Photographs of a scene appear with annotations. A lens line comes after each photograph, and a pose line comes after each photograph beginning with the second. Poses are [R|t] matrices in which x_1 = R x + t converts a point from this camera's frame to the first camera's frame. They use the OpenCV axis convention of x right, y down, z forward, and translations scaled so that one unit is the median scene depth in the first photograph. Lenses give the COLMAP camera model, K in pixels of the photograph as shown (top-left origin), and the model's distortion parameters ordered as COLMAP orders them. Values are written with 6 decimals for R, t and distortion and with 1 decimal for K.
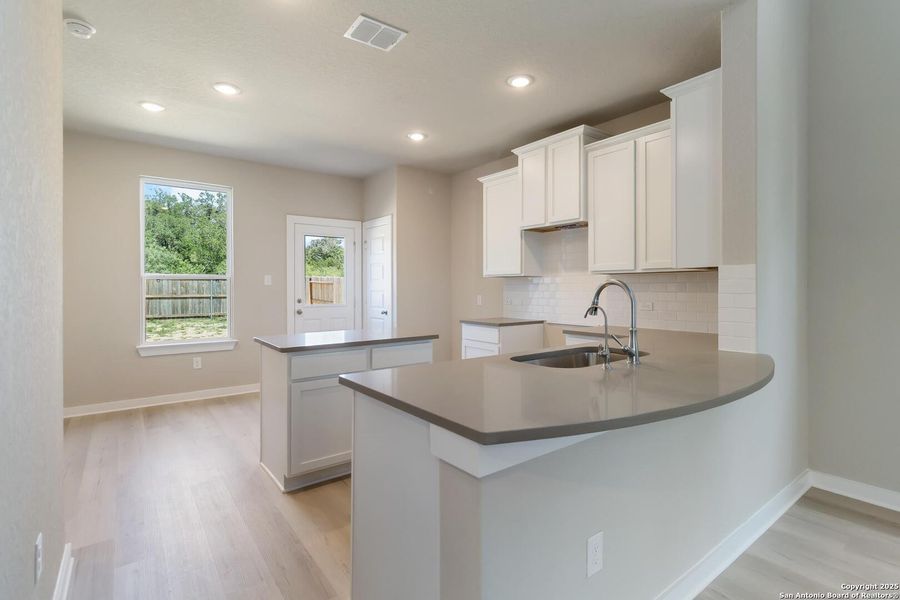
lens RADIAL K [[425.8, 0, 451.6], [0, 425.8, 298.7], [0, 0, 1]] dist [0.003723, 0.001312]
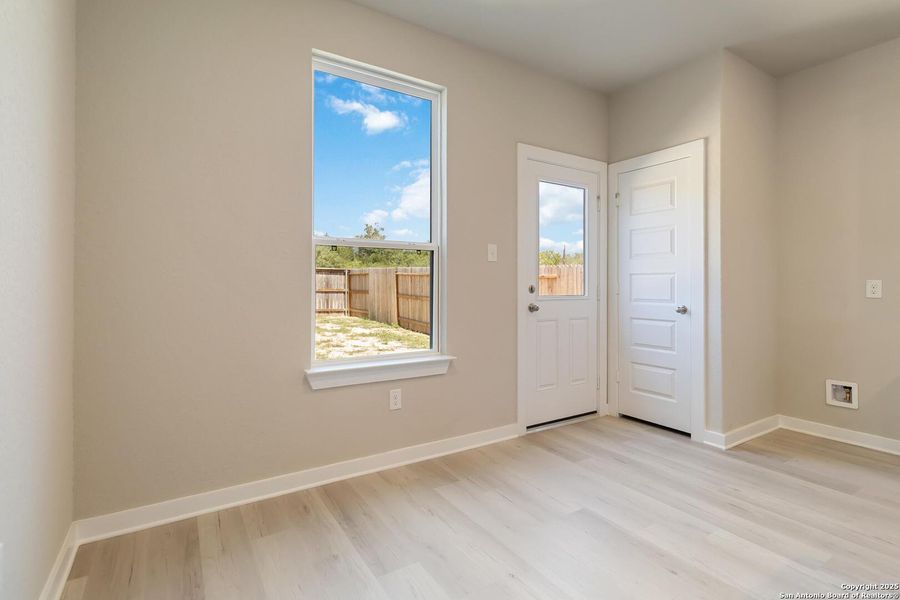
lens RADIAL K [[425.8, 0, 452.0], [0, 425.8, 294.7], [0, 0, 1]] dist [0.003723, 0.001312]
pose [[0.997268, 0.004391, -0.073735, -0.423989], [-0.004636, 0.999984, -0.003140, 0.014539], [0.073720, 0.003473, 0.997273, 0.397504]]
